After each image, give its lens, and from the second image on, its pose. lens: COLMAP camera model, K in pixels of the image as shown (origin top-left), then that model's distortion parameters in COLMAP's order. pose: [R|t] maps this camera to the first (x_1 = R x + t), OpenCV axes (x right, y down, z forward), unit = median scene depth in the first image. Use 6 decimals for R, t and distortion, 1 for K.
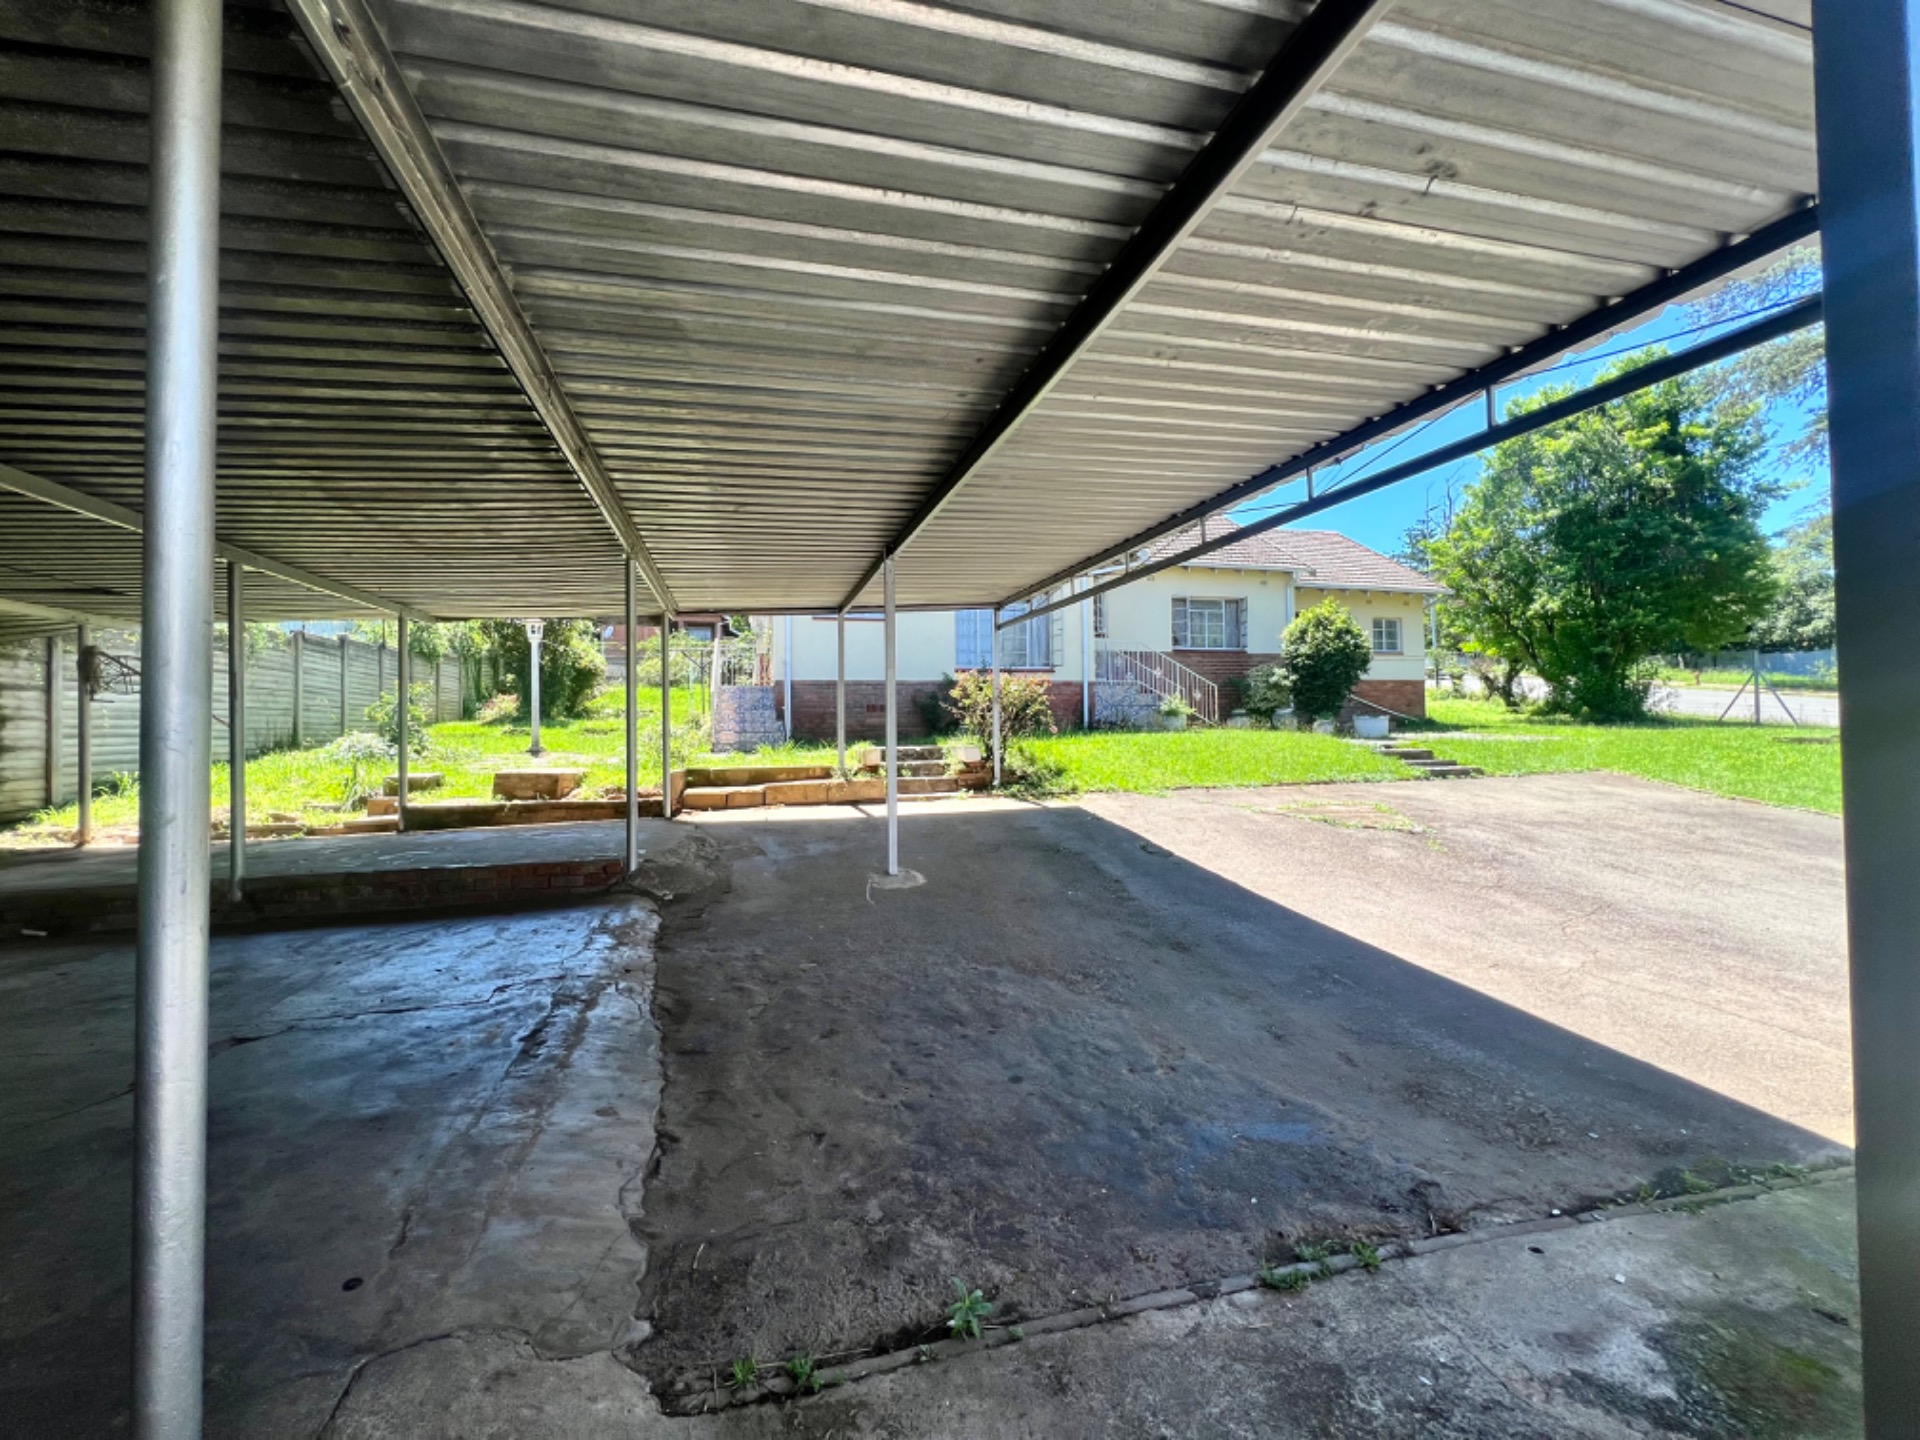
lens RADIAL K [[773.6, 0, 953.7], [0, 773.6, 714.0], [0, 0, 1]] dist [-0.000793, 0.000264]
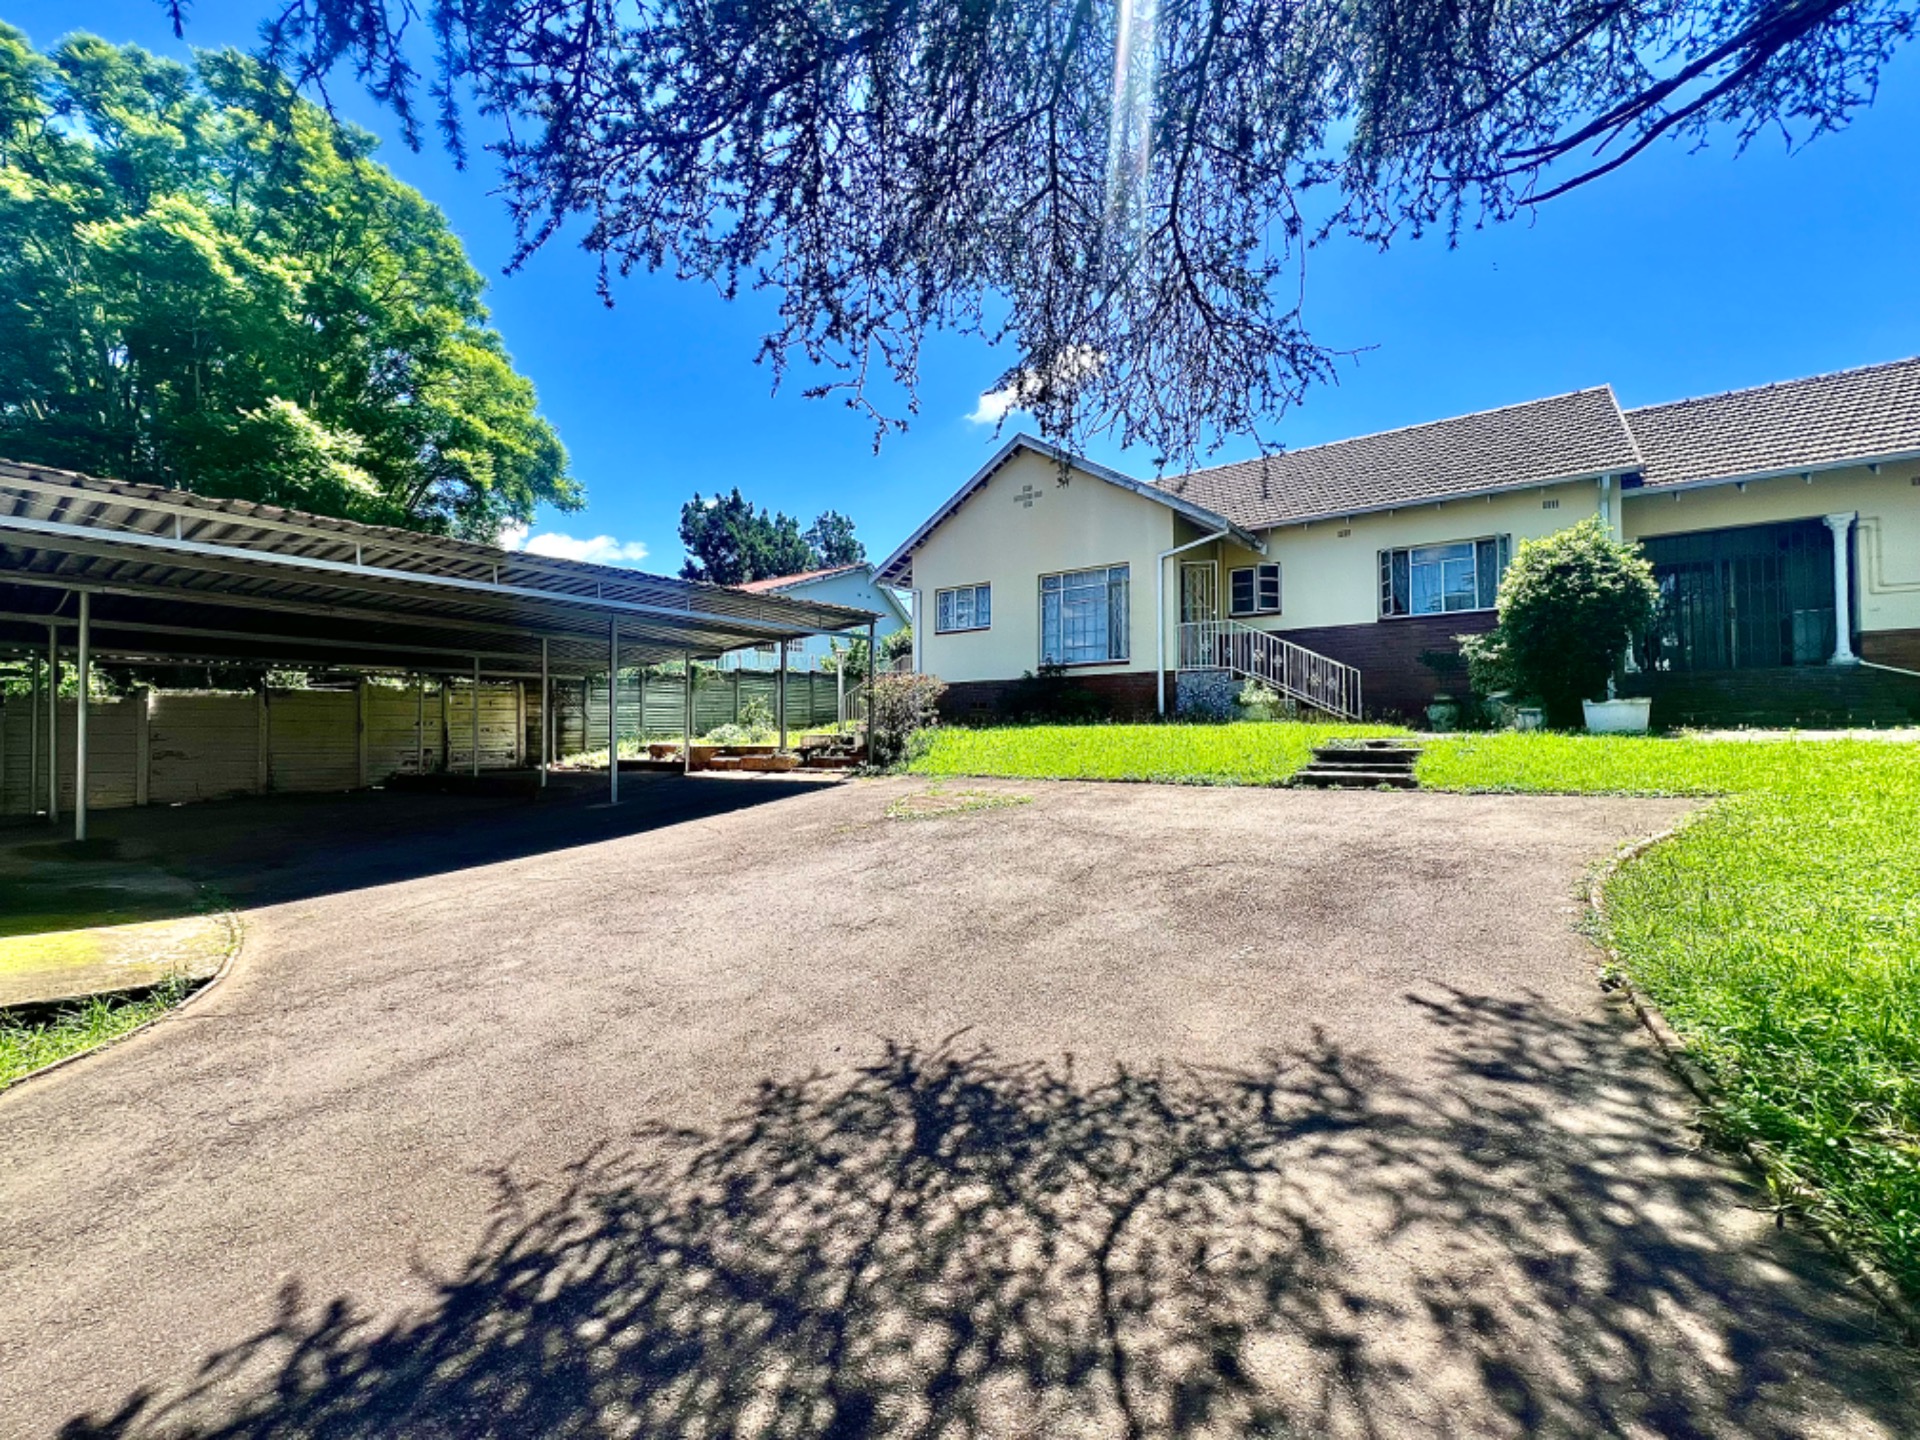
lens RADIAL K [[767.8, 0, 955.3], [0, 767.8, 719.5], [0, 0, 1]] dist [-0.000345, -0.000148]
pose [[0.624690, -0.003930, -0.780863, 1.163099], [0.012299, 0.999913, 0.004807, 0.014646], [0.780776, -0.012606, 0.624684, 0.349895]]
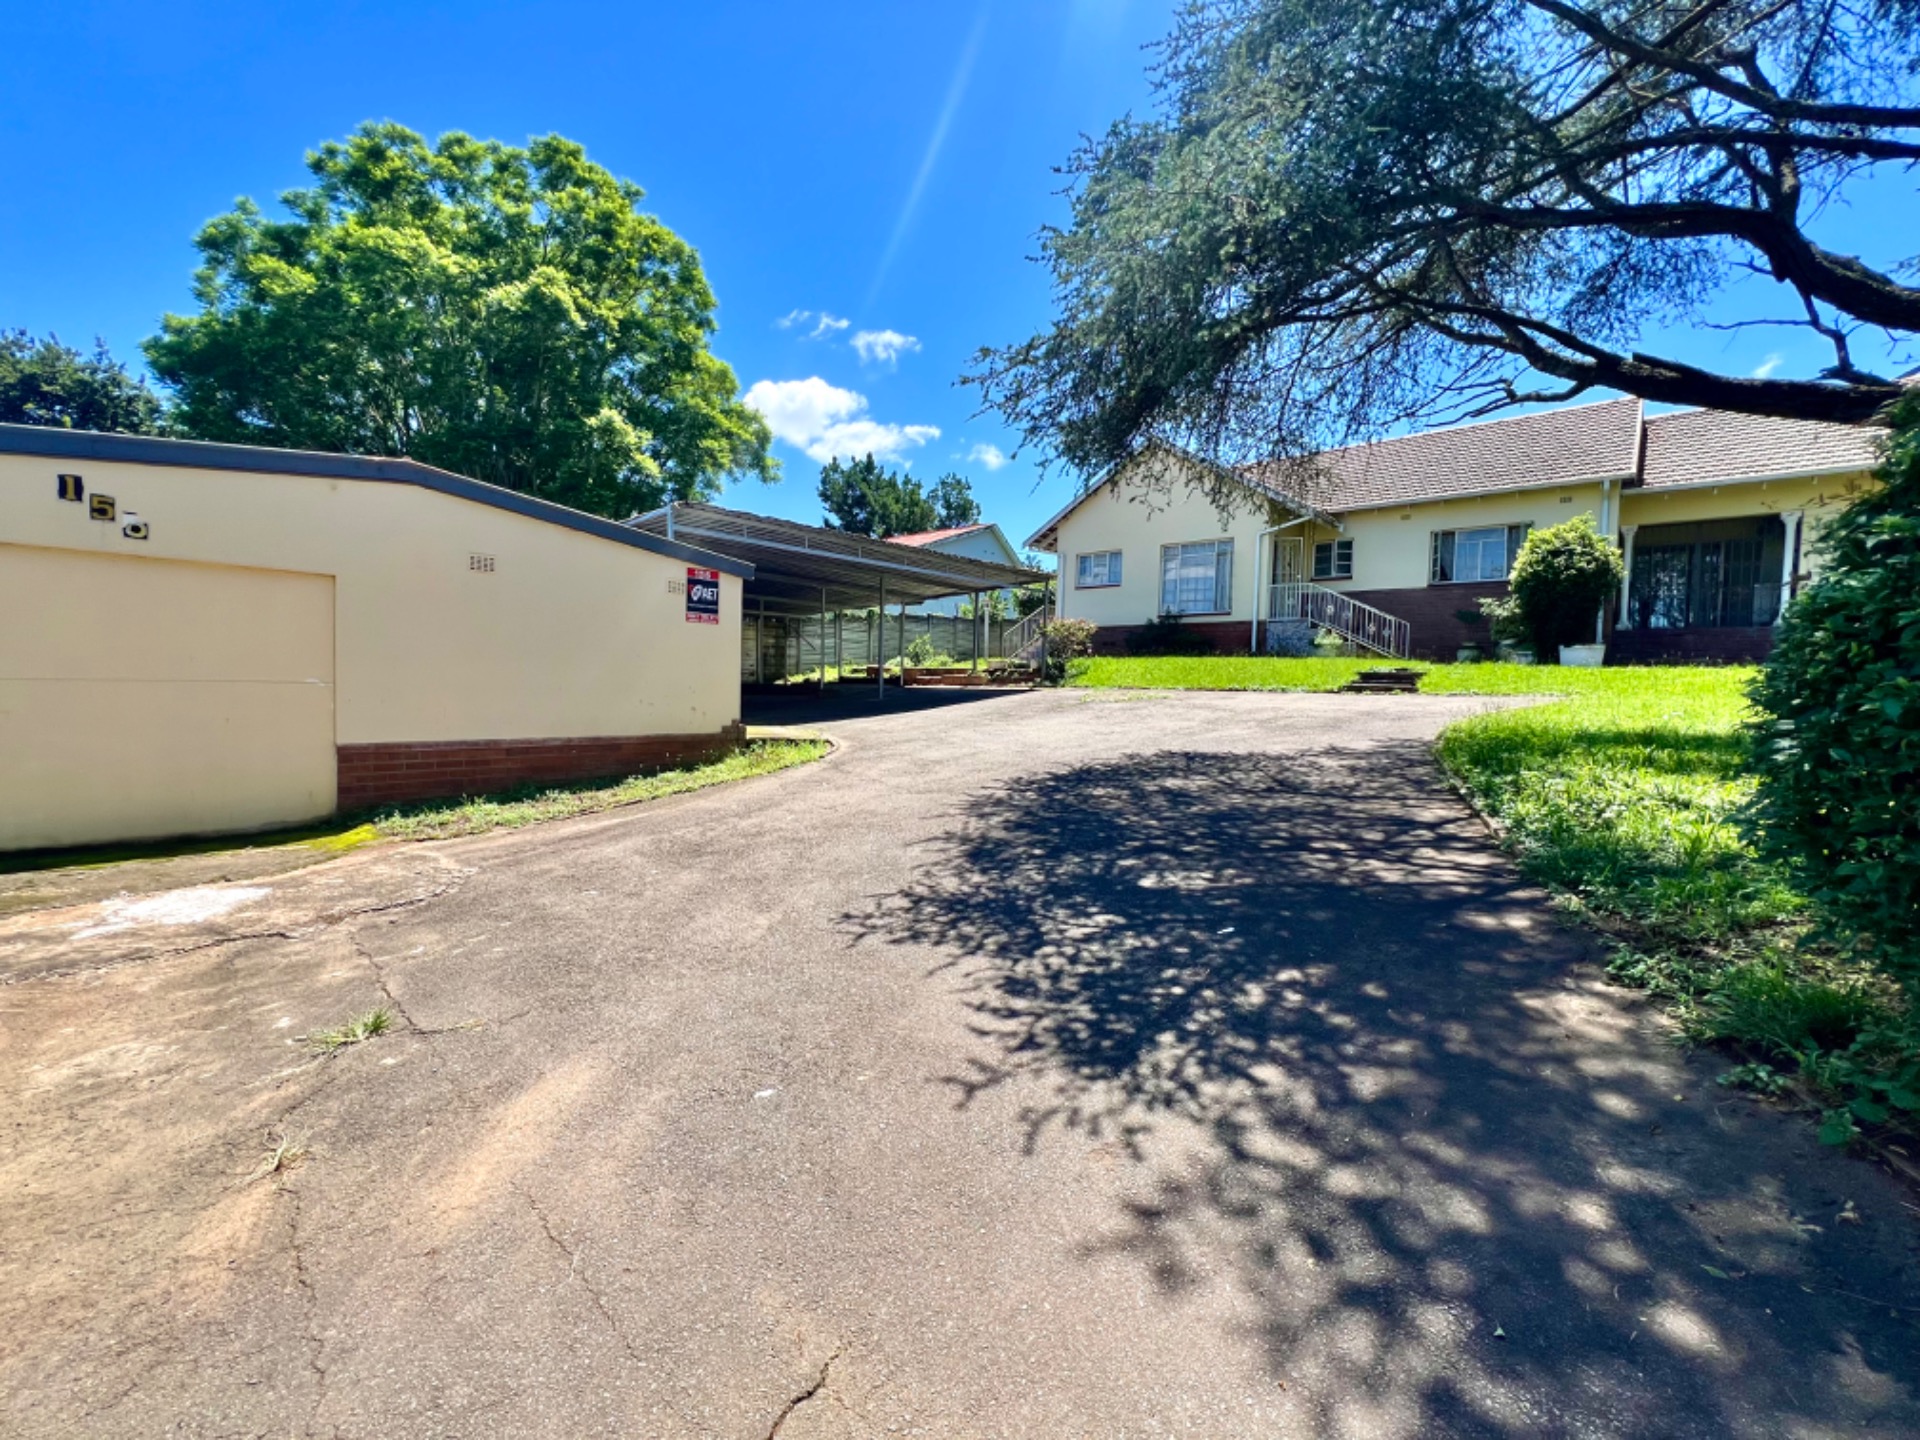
lens RADIAL K [[773.6, 0, 953.7], [0, 773.6, 714.0], [0, 0, 1]] dist [-0.000793, 0.000264]
pose [[0.545292, 0.059916, -0.836102, 1.509582], [-0.015954, 0.998003, 0.061114, 0.064023], [0.838094, -0.019986, 0.545159, -0.152474]]
